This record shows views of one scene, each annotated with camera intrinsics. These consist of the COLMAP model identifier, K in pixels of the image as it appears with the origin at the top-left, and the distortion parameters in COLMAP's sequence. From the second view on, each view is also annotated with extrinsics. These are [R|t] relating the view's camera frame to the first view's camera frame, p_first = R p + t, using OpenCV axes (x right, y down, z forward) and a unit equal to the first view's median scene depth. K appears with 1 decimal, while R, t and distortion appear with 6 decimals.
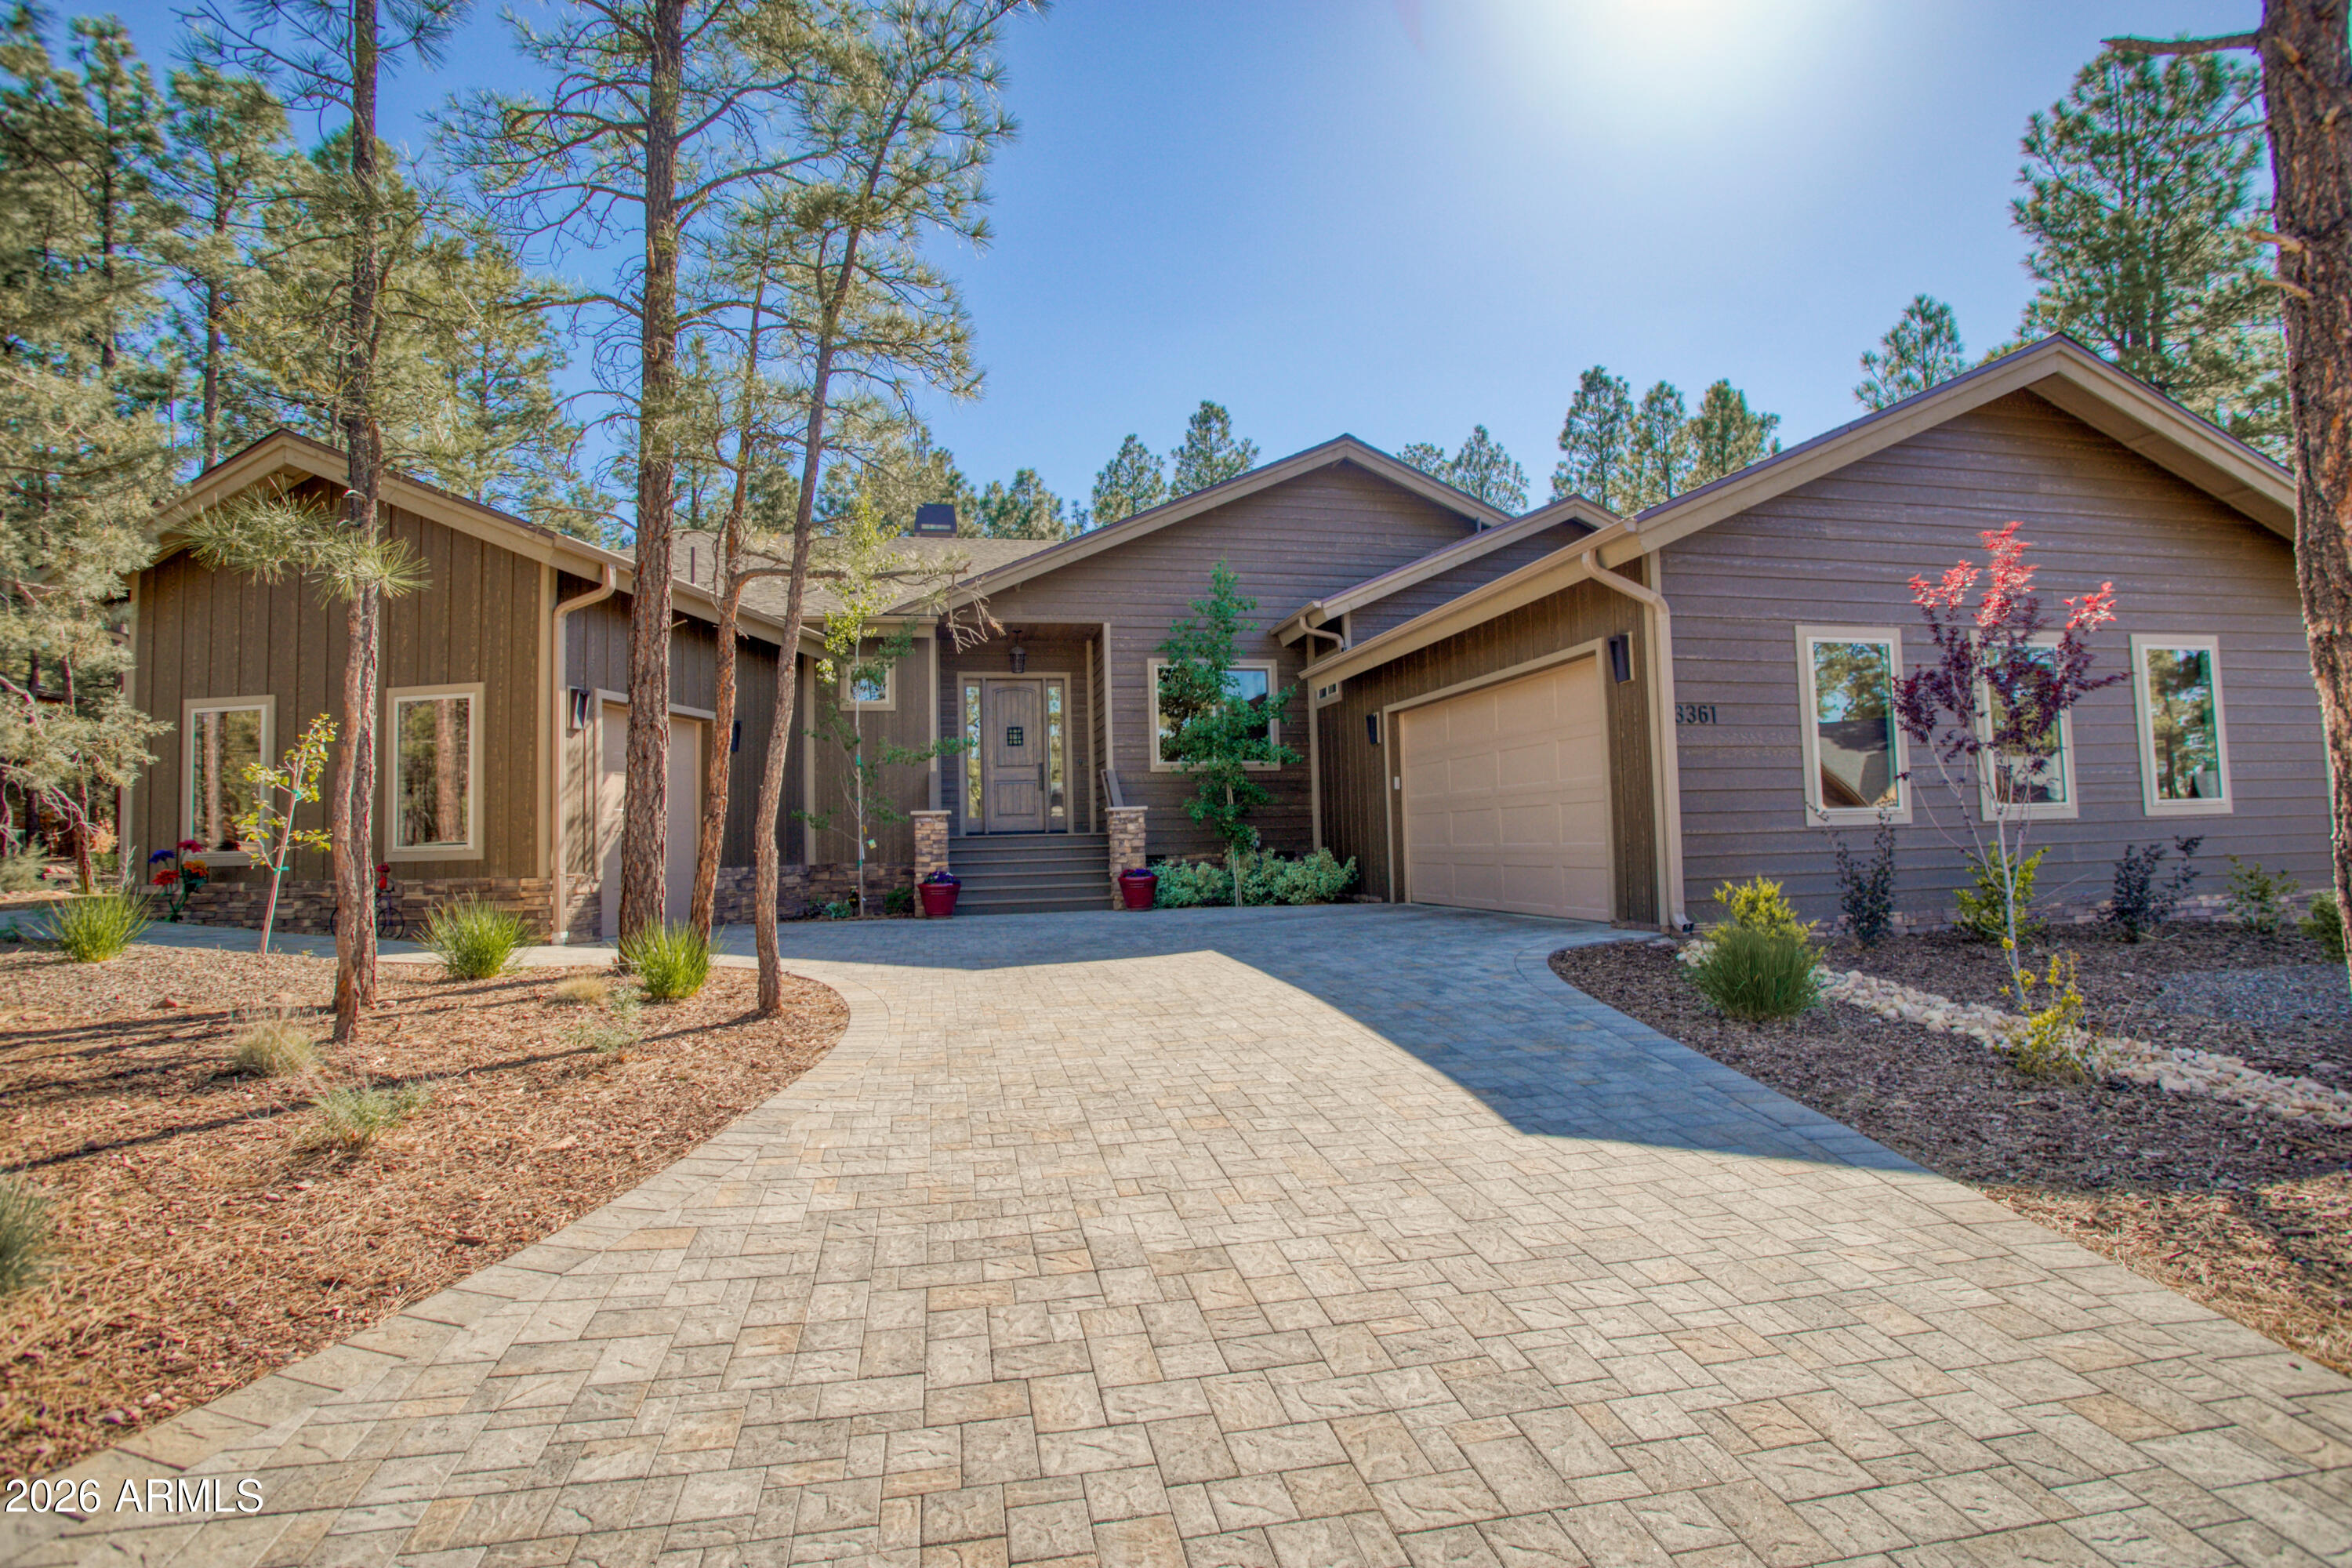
lens RADIAL K [[1188.1, 0, 1196.5], [0, 1188.1, 768.3], [0, 0, 1]] dist [-0.043198, 0.007449]
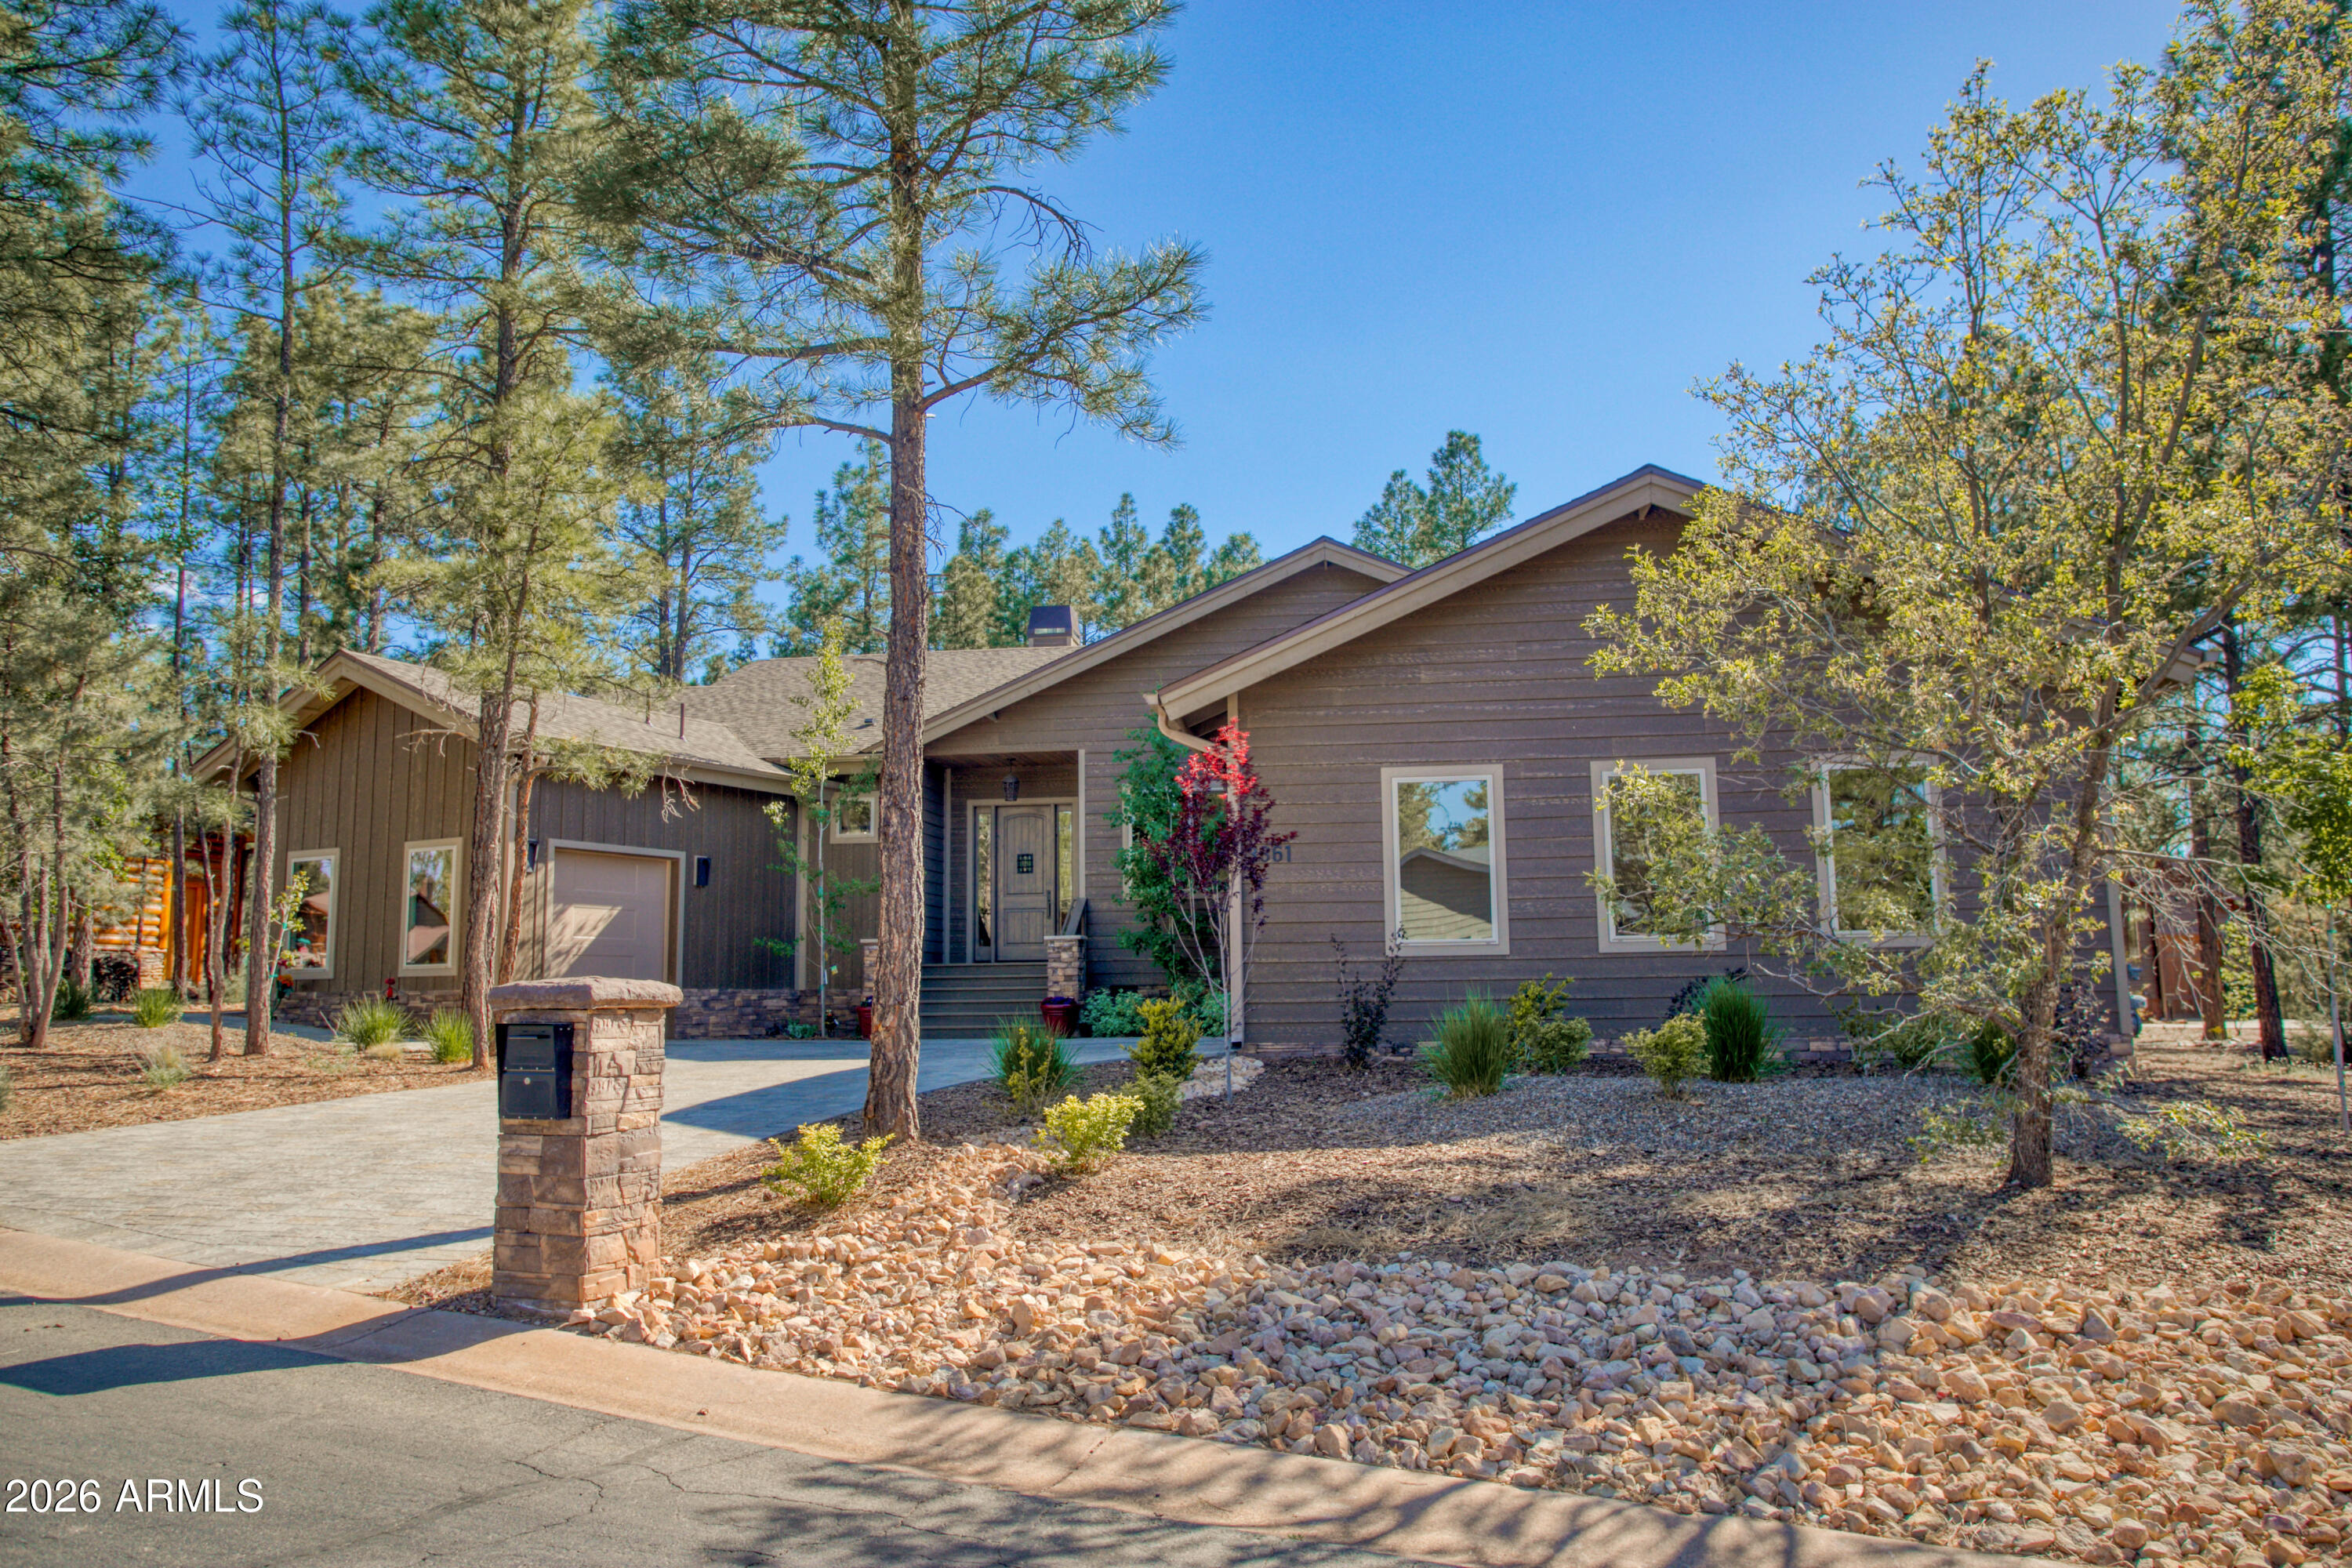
lens RADIAL K [[1689.3, 0, 1168.0], [0, 1689.3, 783.7], [0, 0, 1]] dist [-0.041415, -0.000004]
pose [[0.936162, -0.030510, -0.350242, 0.530173], [0.010649, 0.998231, -0.058494, -0.011456], [0.351408, 0.051030, 0.934831, -0.314970]]
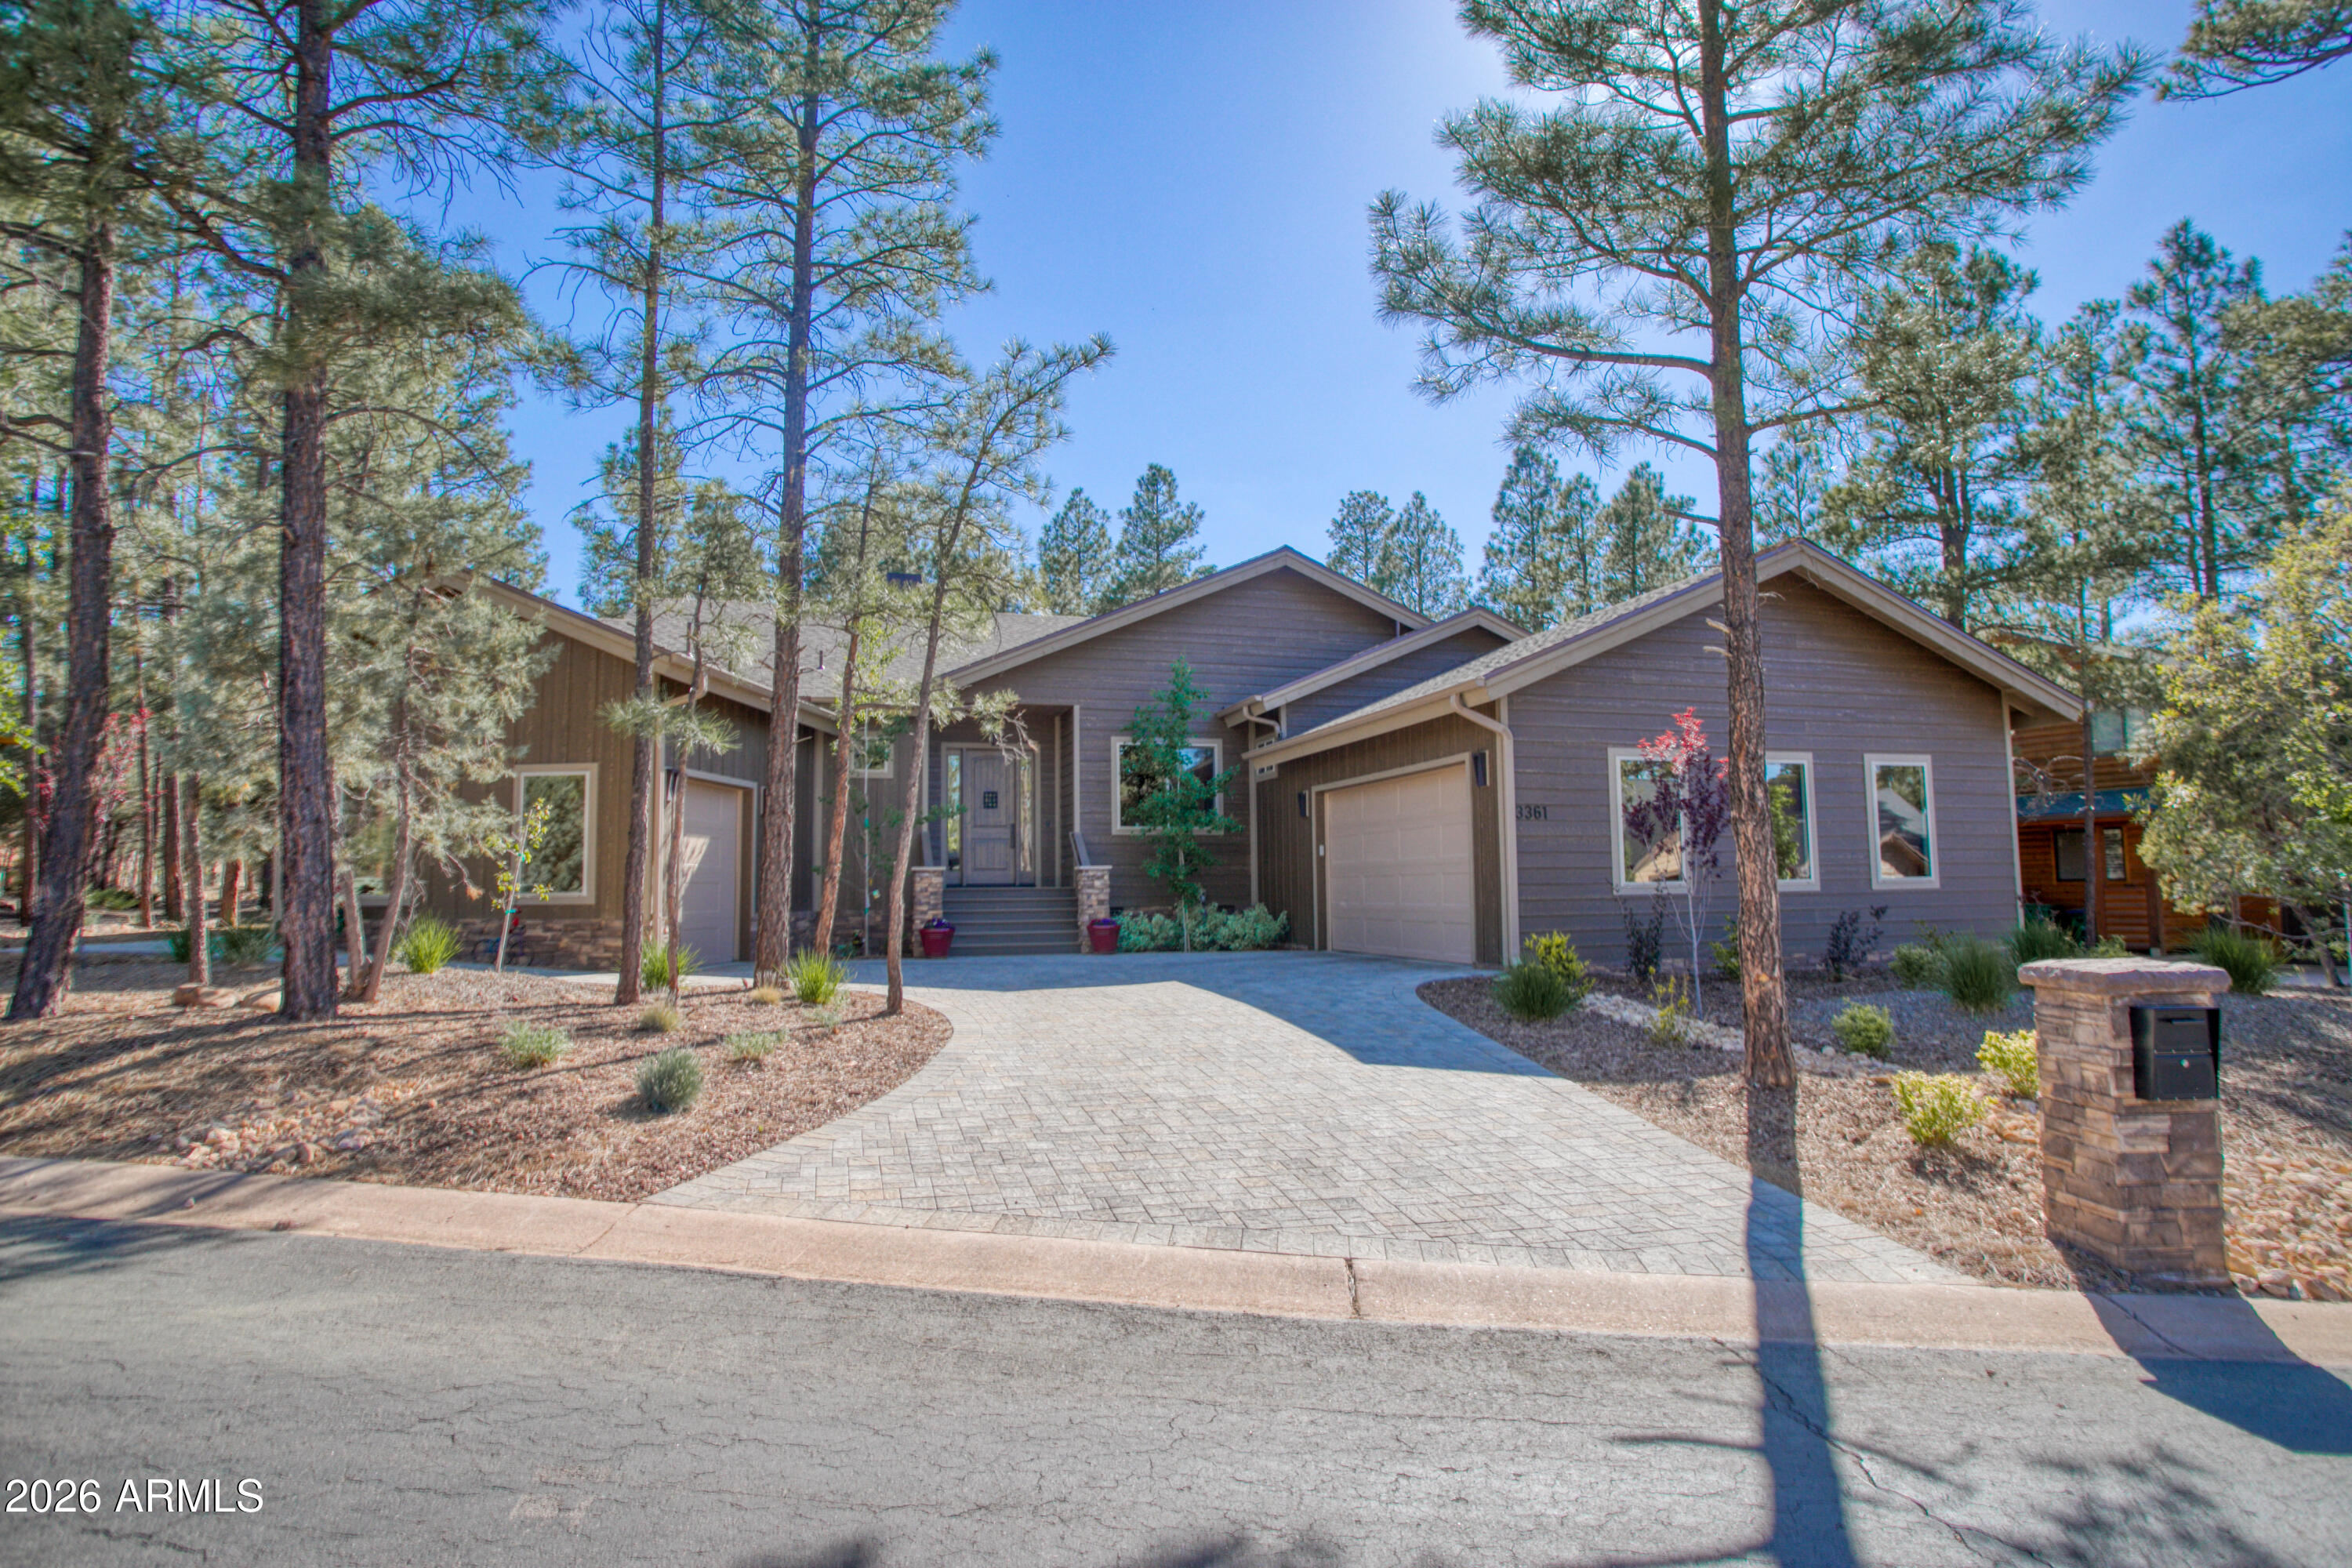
lens RADIAL K [[1300.5, 0, 1190.8], [0, 1300.5, 774.4], [0, 0, 1]] dist [-0.050661, 0.000319]
pose [[0.998424, 0.020511, 0.052239, -0.031916], [-0.019108, 0.999447, -0.027217, -0.024705], [-0.052768, 0.026176, 0.998264, -0.290833]]
